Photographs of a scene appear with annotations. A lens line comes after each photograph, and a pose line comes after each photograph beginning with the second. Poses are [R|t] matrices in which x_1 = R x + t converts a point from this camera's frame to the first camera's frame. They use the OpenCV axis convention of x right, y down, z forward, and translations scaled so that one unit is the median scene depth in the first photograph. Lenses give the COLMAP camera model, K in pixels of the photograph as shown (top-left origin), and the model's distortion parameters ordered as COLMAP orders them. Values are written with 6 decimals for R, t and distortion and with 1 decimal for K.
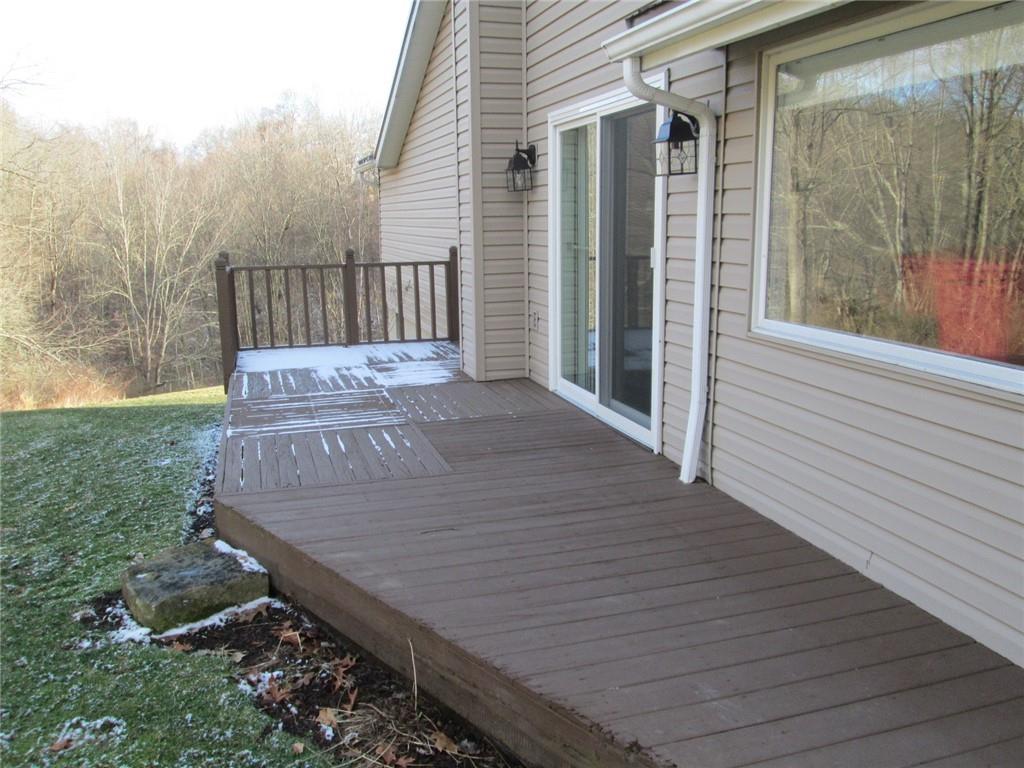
lens RADIAL K [[856.3, 0, 510.4], [0, 856.3, 379.9], [0, 0, 1]] dist [-0.011895, 0.005813]
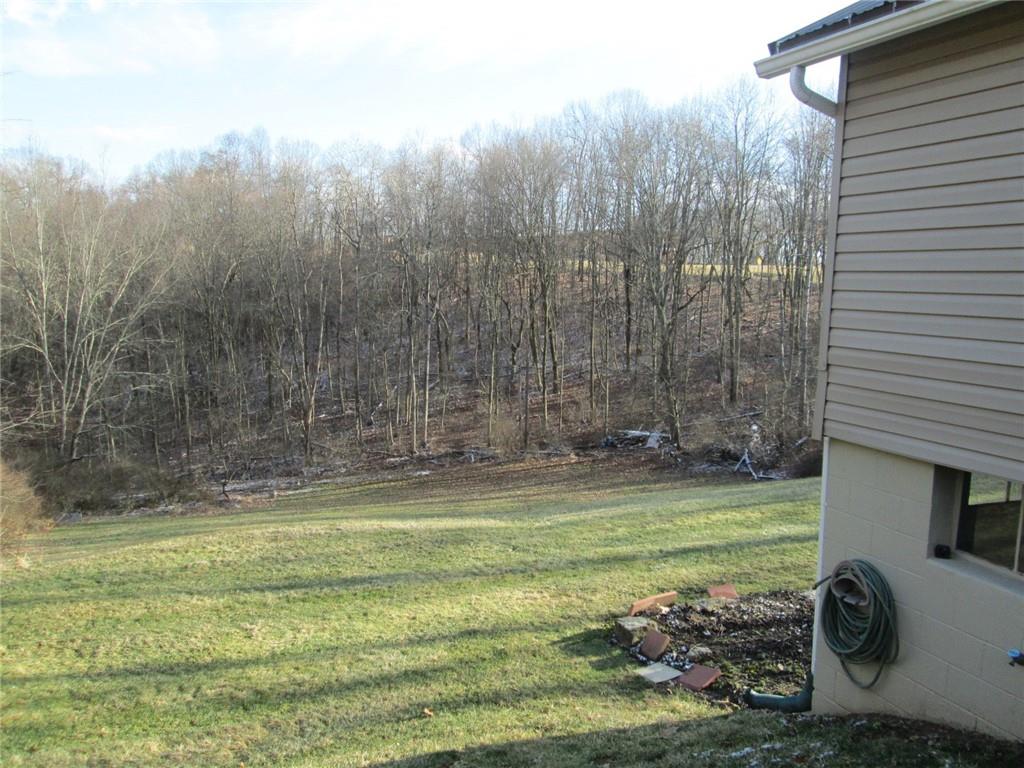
lens RADIAL K [[856.3, 0, 514.0], [0, 856.3, 389.9], [0, 0, 1]] dist [-0.011895, 0.005813]
pose [[0.995441, 0.033106, 0.089450, -0.062721], [-0.027344, 0.997517, -0.064896, -0.018145], [-0.091376, 0.062154, 0.993875, 0.132653]]
